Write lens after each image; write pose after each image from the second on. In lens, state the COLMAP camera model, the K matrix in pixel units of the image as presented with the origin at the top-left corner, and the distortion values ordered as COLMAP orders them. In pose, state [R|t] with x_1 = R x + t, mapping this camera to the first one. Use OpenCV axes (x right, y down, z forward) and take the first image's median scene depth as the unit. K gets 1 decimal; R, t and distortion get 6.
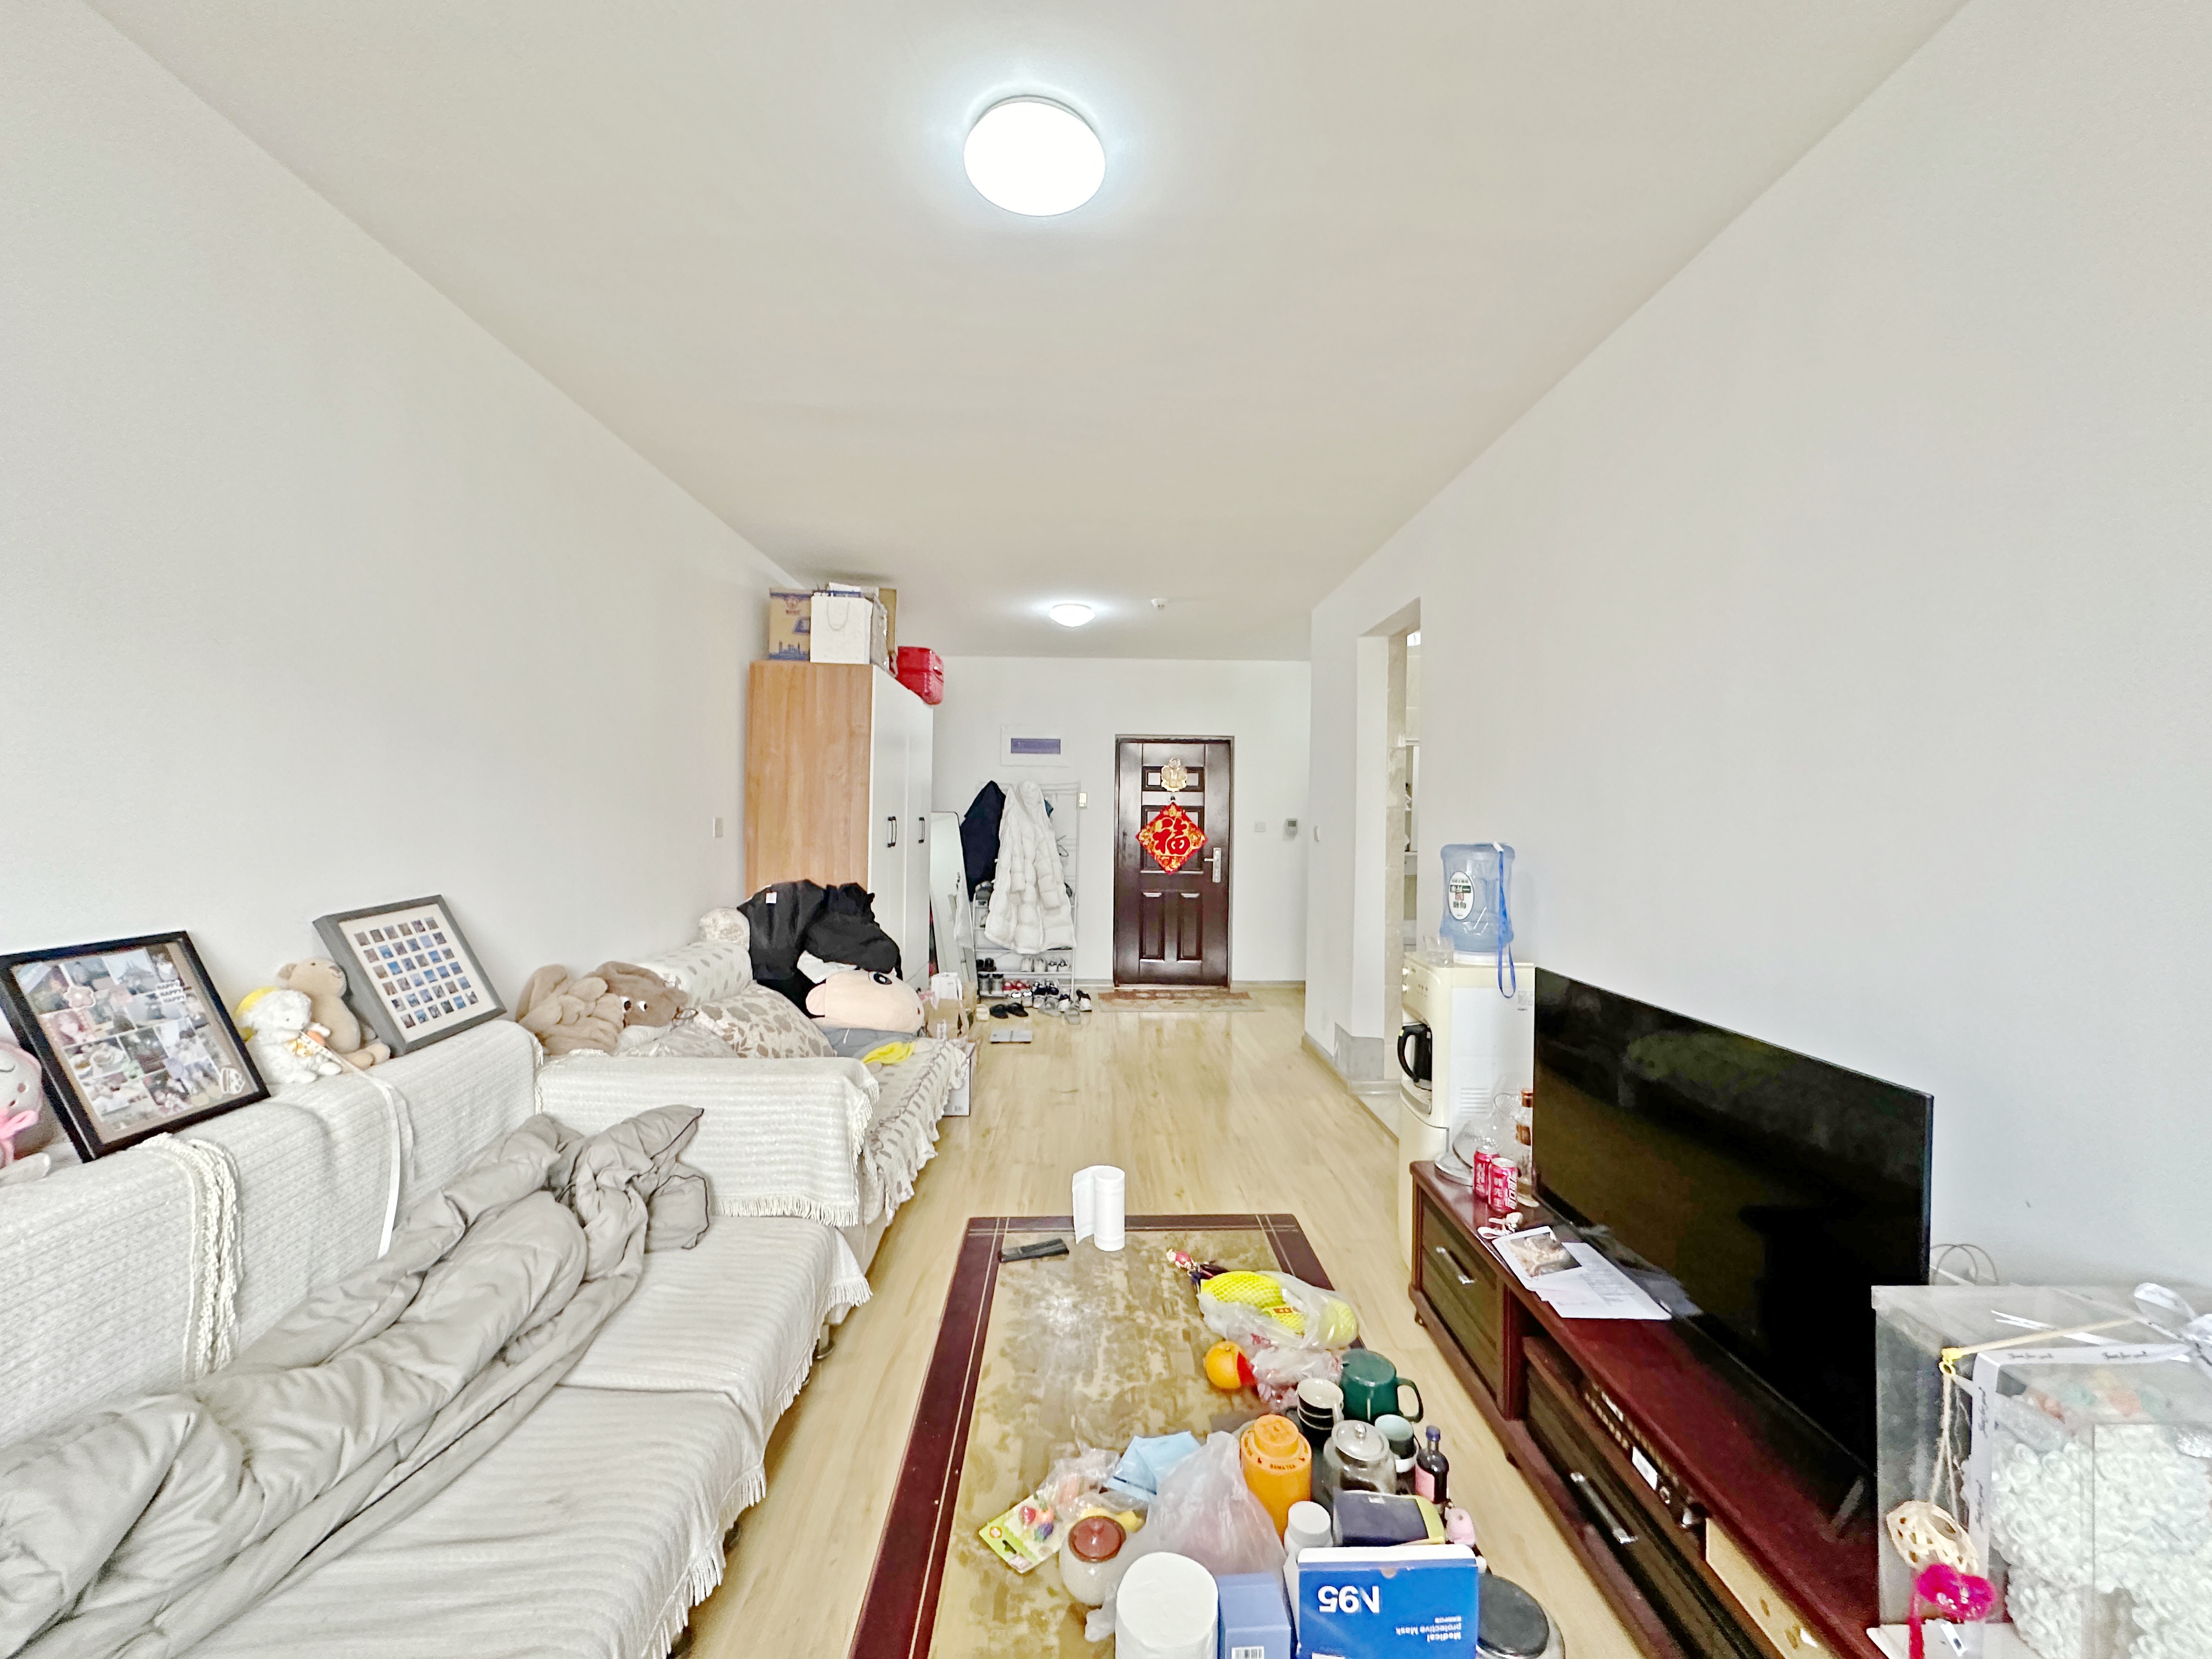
lens RADIAL K [[886.3, 0, 1108.0], [0, 886.3, 823.4], [0, 0, 1]] dist [-0.001472, -0.000338]
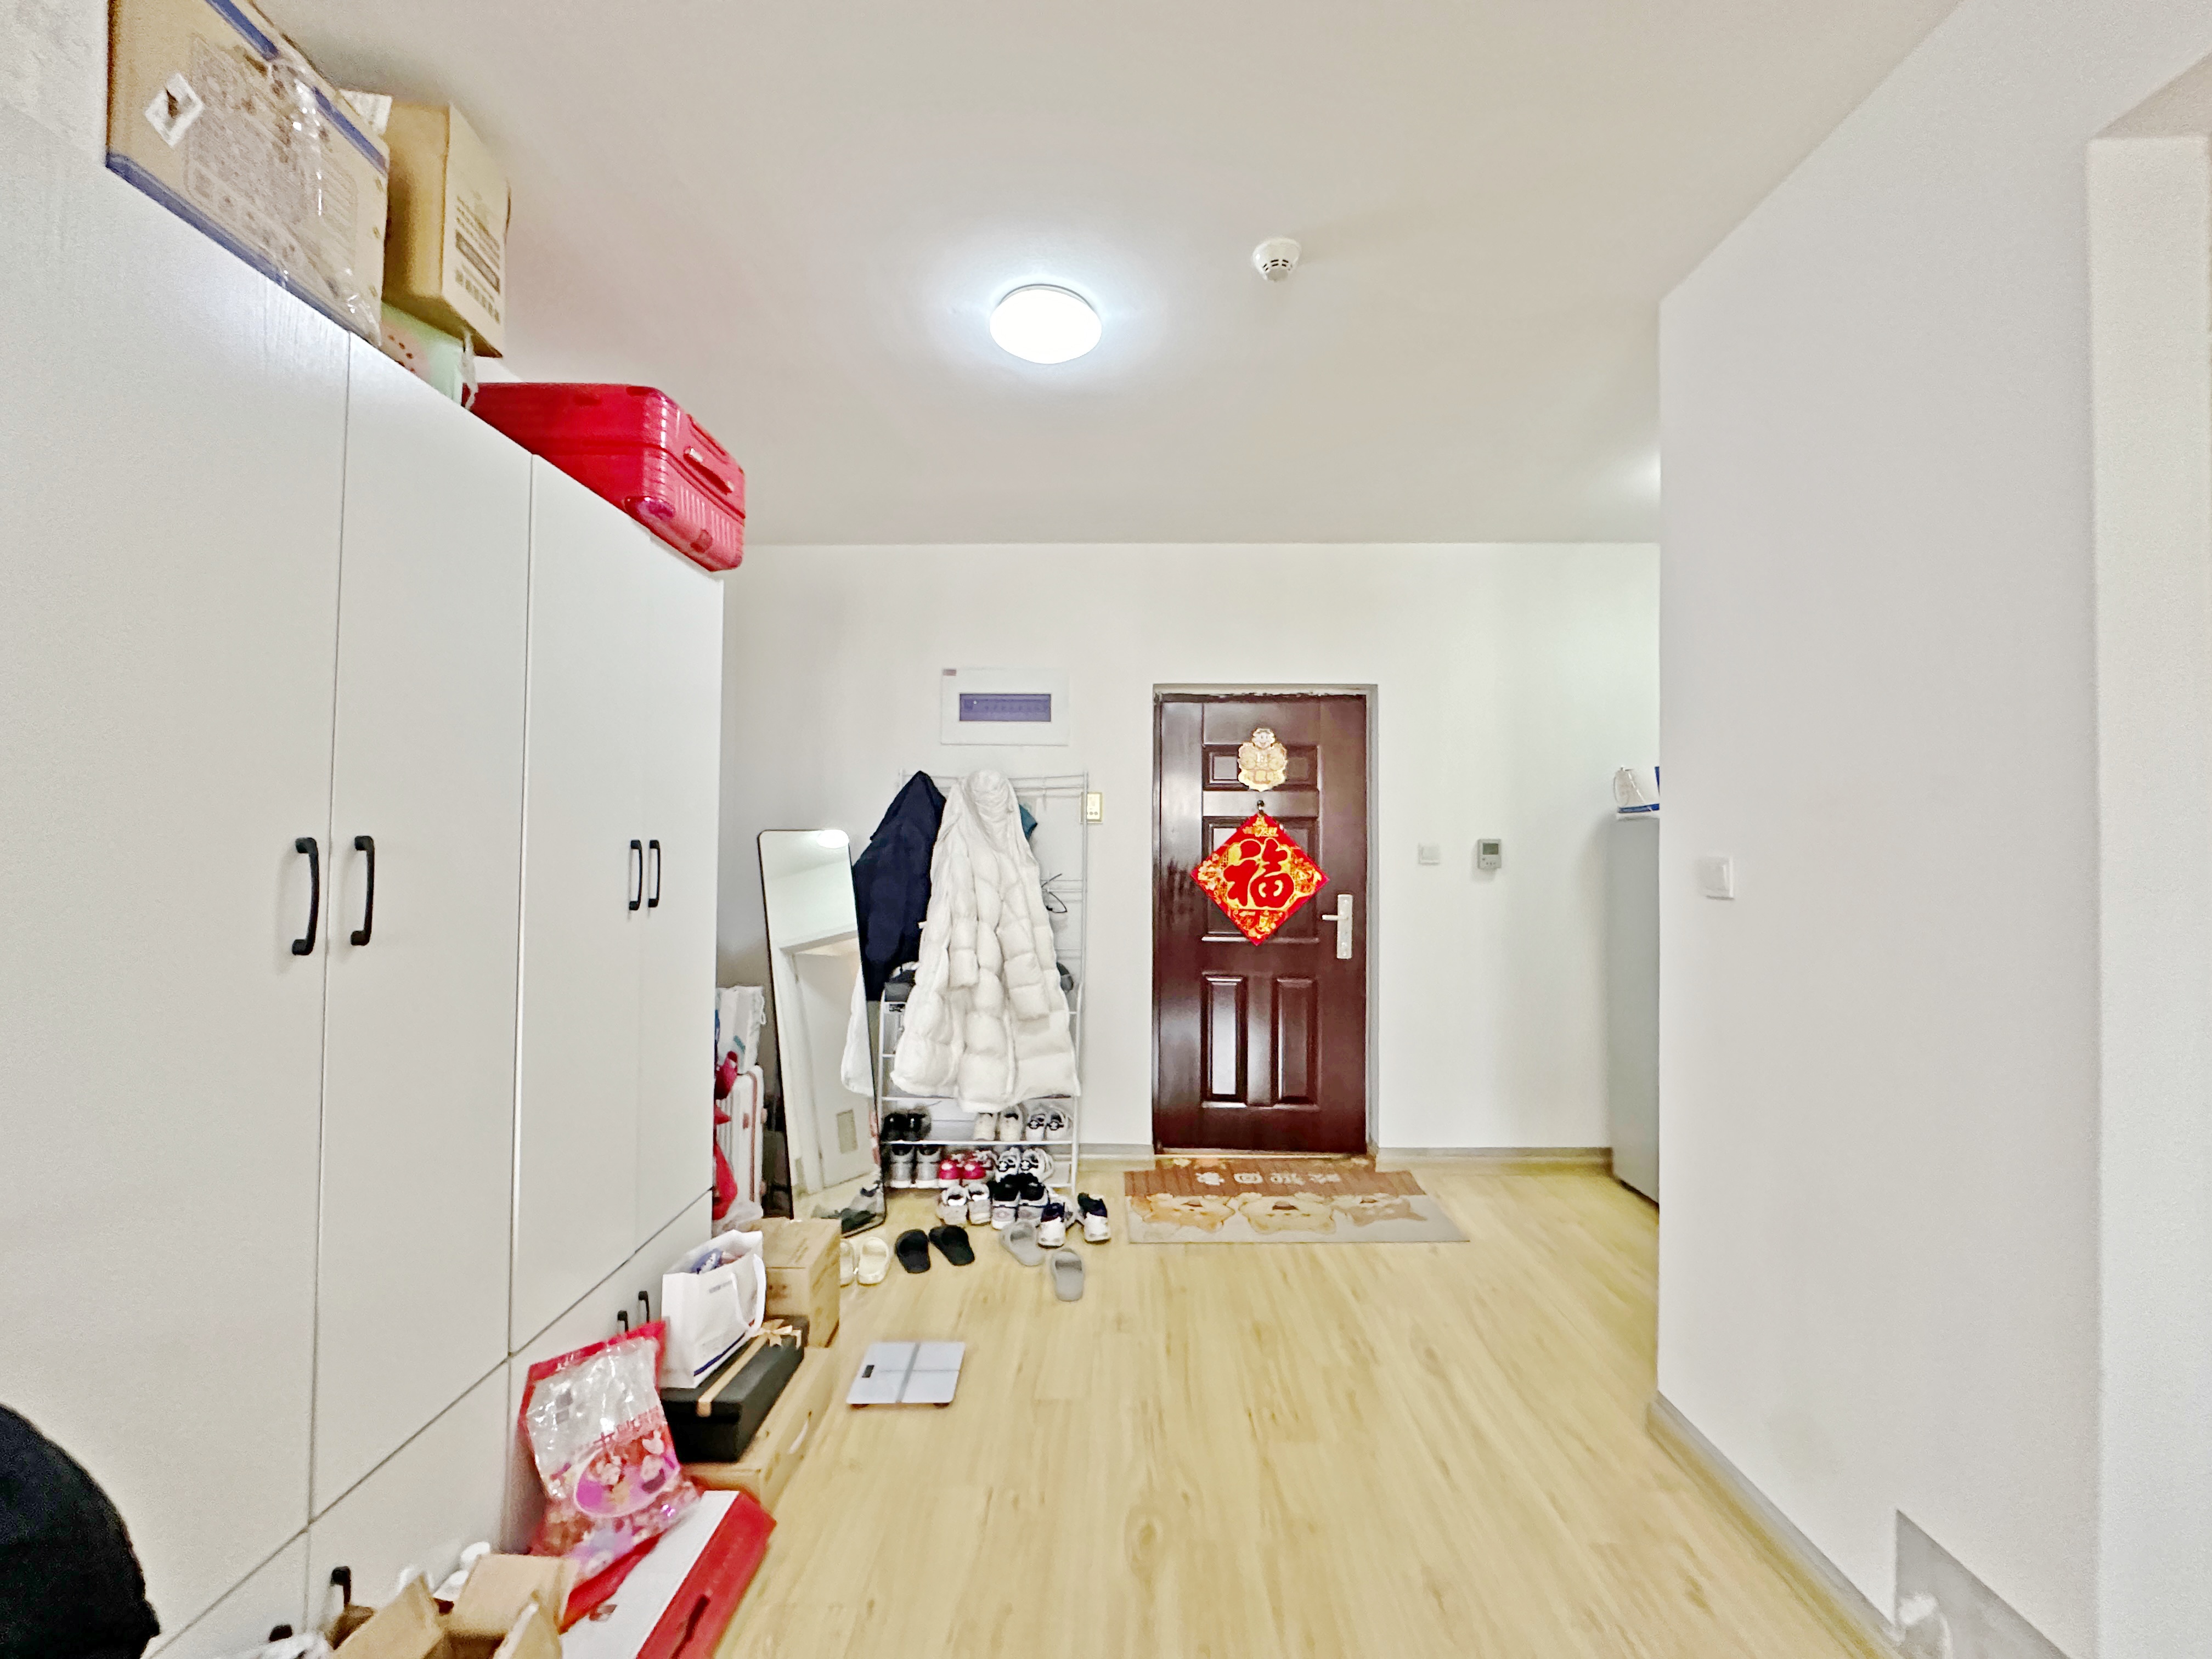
lens RADIAL K [[886.3, 0, 1101.7], [0, 886.3, 831.0], [0, 0, 1]] dist [-0.001472, -0.000338]
pose [[0.998937, -0.007378, -0.045497, 0.000874], [0.006584, 0.999824, -0.017587, -0.002473], [0.045619, 0.017268, 0.998810, 0.475121]]
